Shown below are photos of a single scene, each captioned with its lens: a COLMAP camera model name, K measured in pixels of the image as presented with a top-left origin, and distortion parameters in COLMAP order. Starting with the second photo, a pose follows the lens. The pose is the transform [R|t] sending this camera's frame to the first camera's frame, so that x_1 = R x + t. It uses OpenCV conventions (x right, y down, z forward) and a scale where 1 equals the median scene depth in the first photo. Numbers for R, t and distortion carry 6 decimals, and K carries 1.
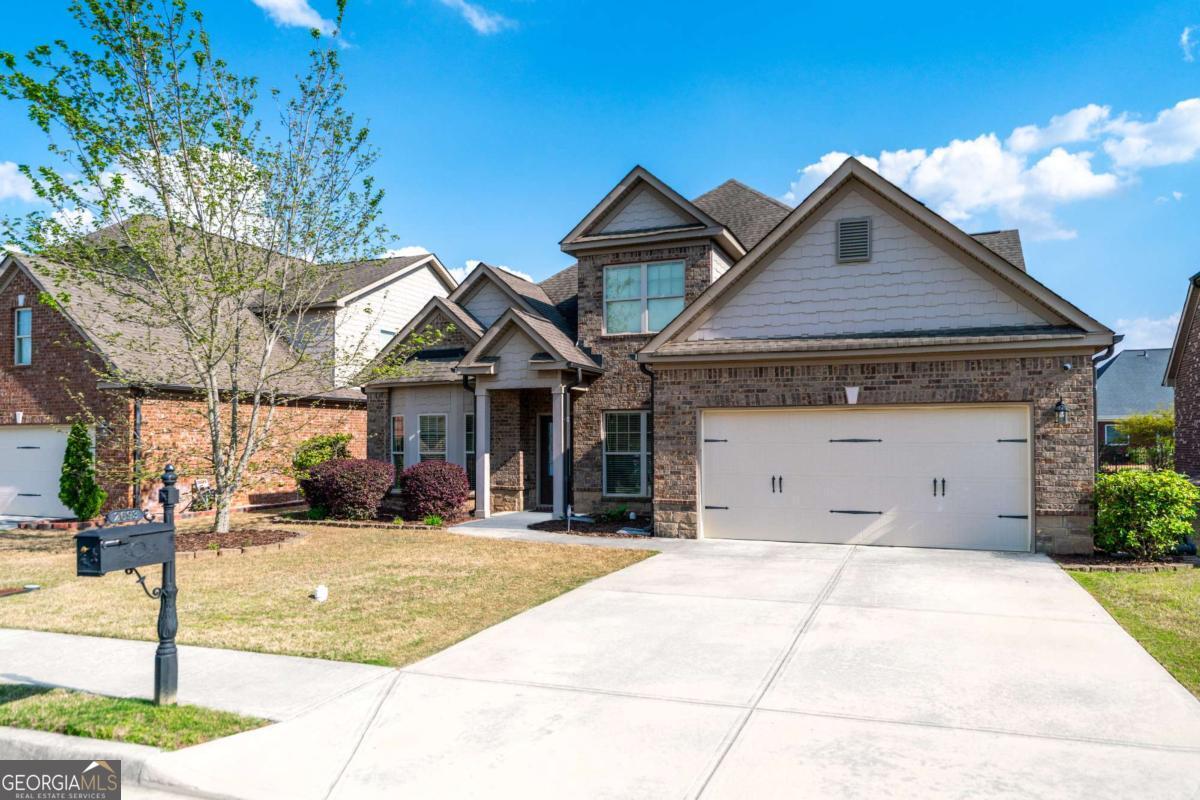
lens RADIAL K [[833.5, 0, 601.3], [0, 833.5, 407.8], [0, 0, 1]] dist [-0.005637, -0.001239]
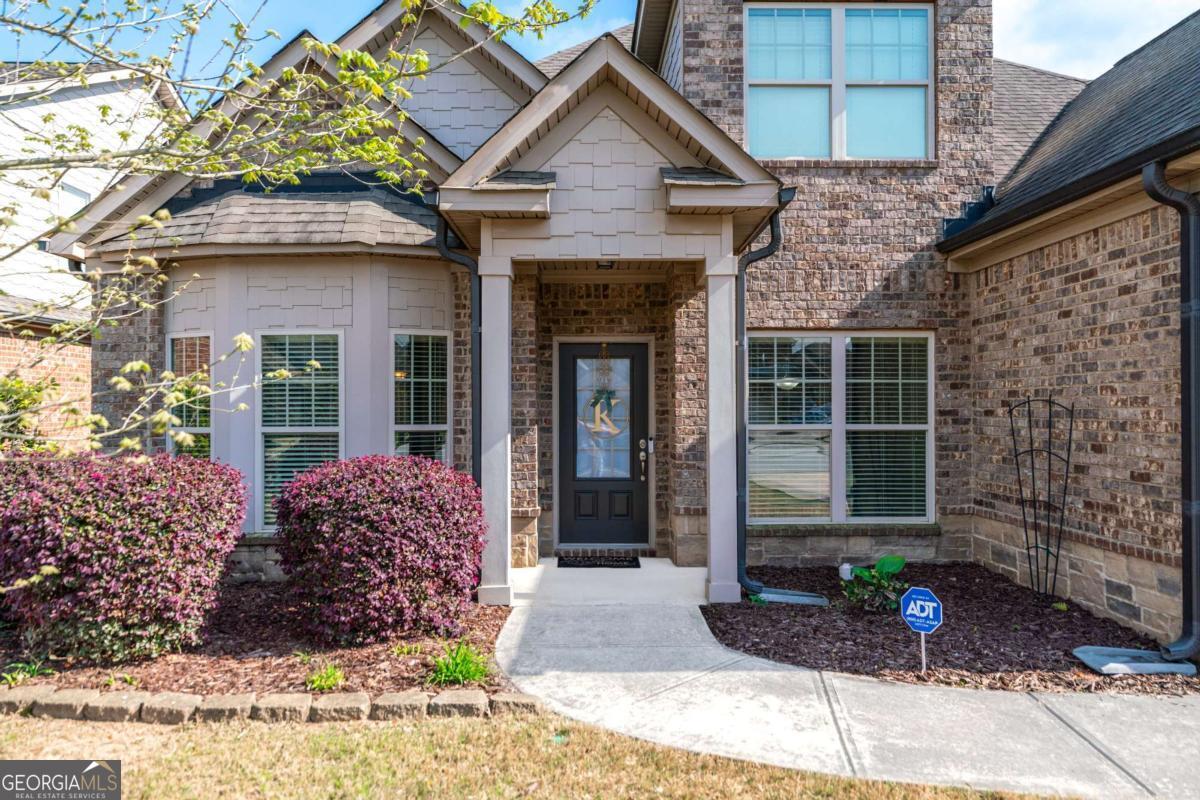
lens RADIAL K [[833.5, 0, 598.0], [0, 833.5, 393.1], [0, 0, 1]] dist [-0.005637, -0.001239]
pose [[0.922851, 0.005140, 0.385124, -0.241832], [-0.013689, 0.999717, 0.019459, 0.029390], [-0.384915, -0.023230, 0.922660, 0.631885]]
